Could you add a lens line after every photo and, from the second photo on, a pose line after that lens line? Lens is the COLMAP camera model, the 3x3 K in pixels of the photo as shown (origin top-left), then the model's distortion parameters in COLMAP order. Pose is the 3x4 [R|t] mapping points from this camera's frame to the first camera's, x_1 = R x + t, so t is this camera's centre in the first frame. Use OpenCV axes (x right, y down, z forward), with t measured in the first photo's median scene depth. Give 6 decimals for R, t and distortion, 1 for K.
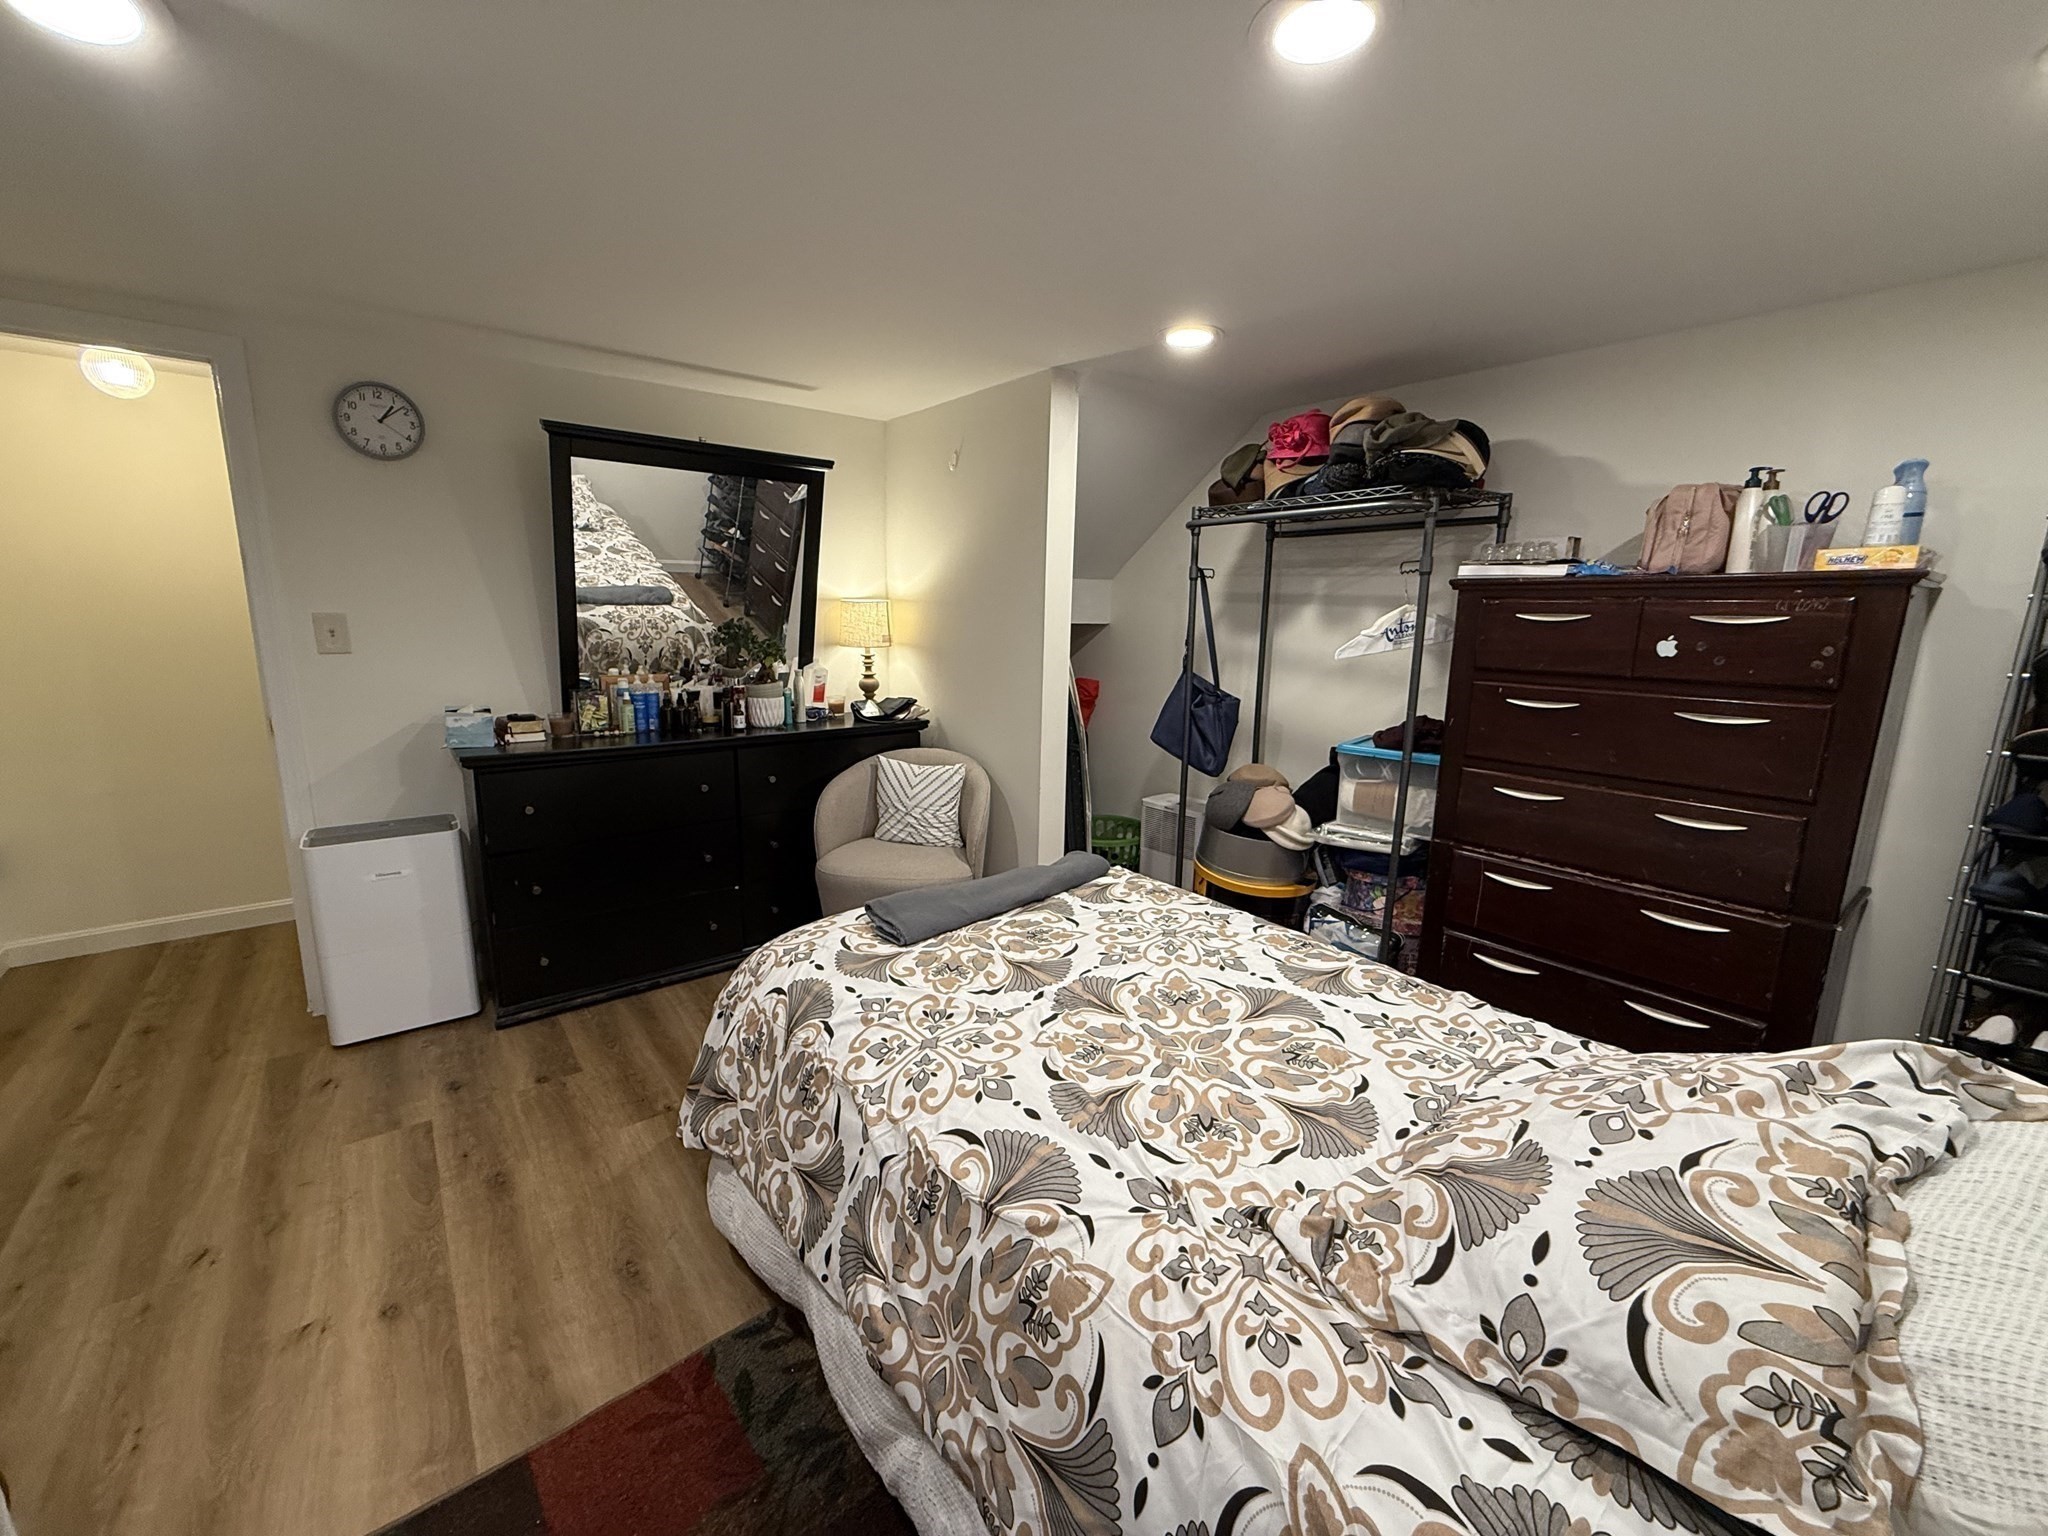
lens RADIAL K [[818.8, 0, 1024.0], [0, 818.8, 768.0], [0, 0, 1]] dist [-0.001318, 0.000021]
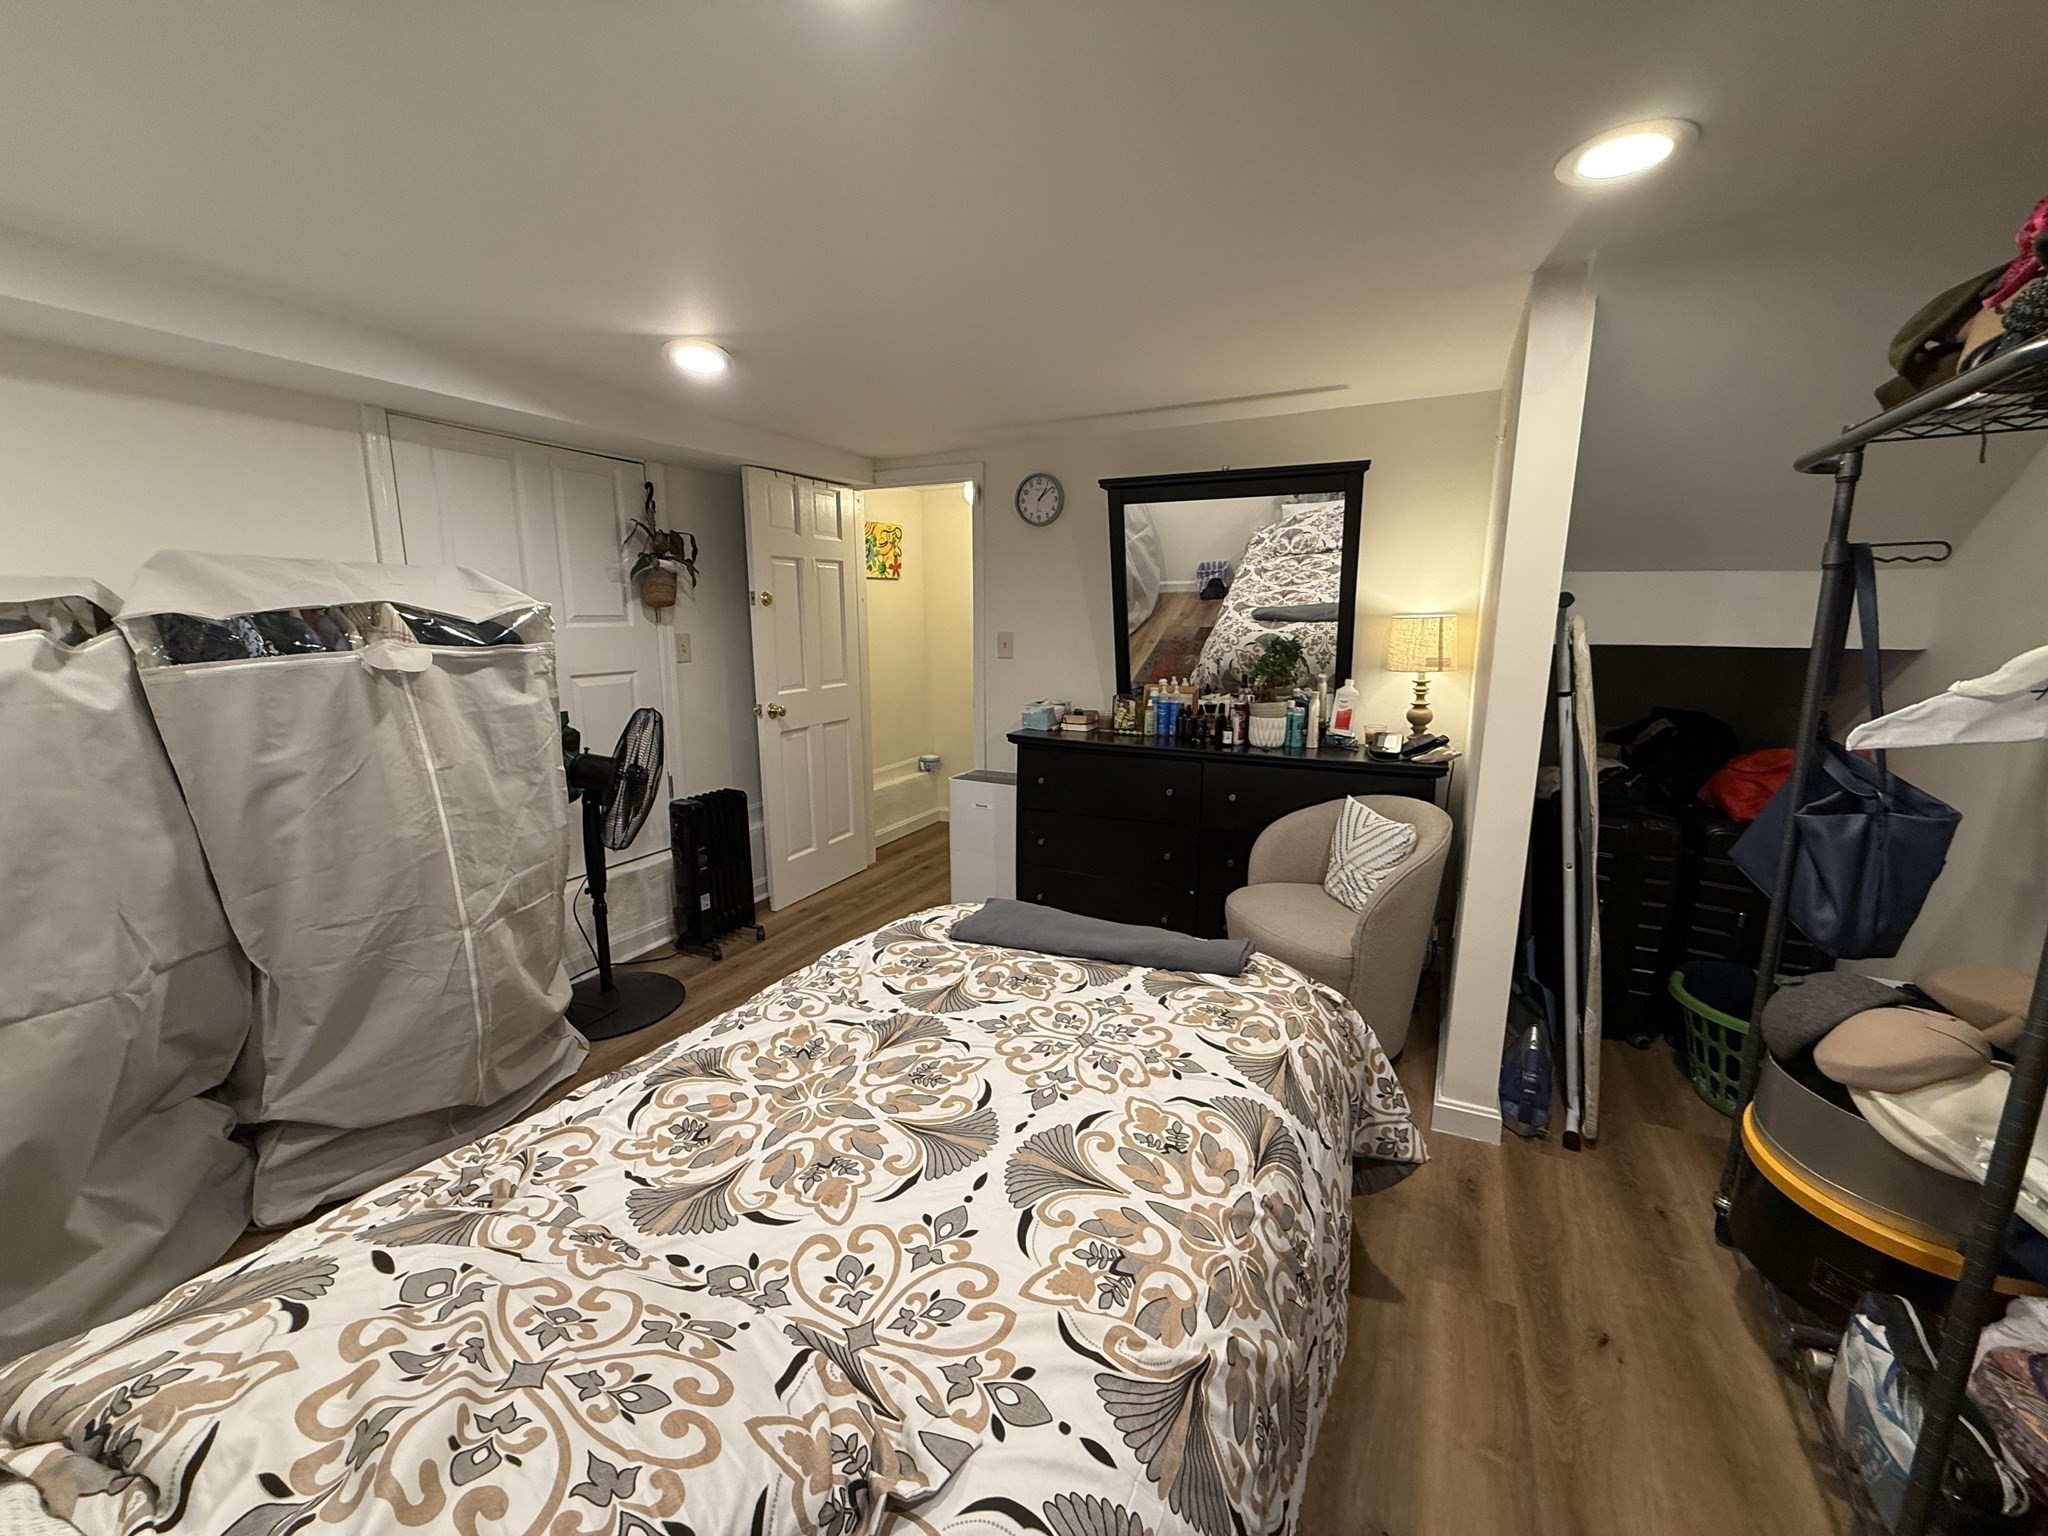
lens RADIAL K [[818.8, 0, 1024.0], [0, 818.8, 768.0], [0, 0, 1]] dist [-0.001318, 0.000021]
pose [[0.416927, 0.150984, -0.896312, 0.584019], [-0.165066, 0.982287, 0.088684, -0.083251], [0.893826, 0.110976, 0.434464, 0.406264]]
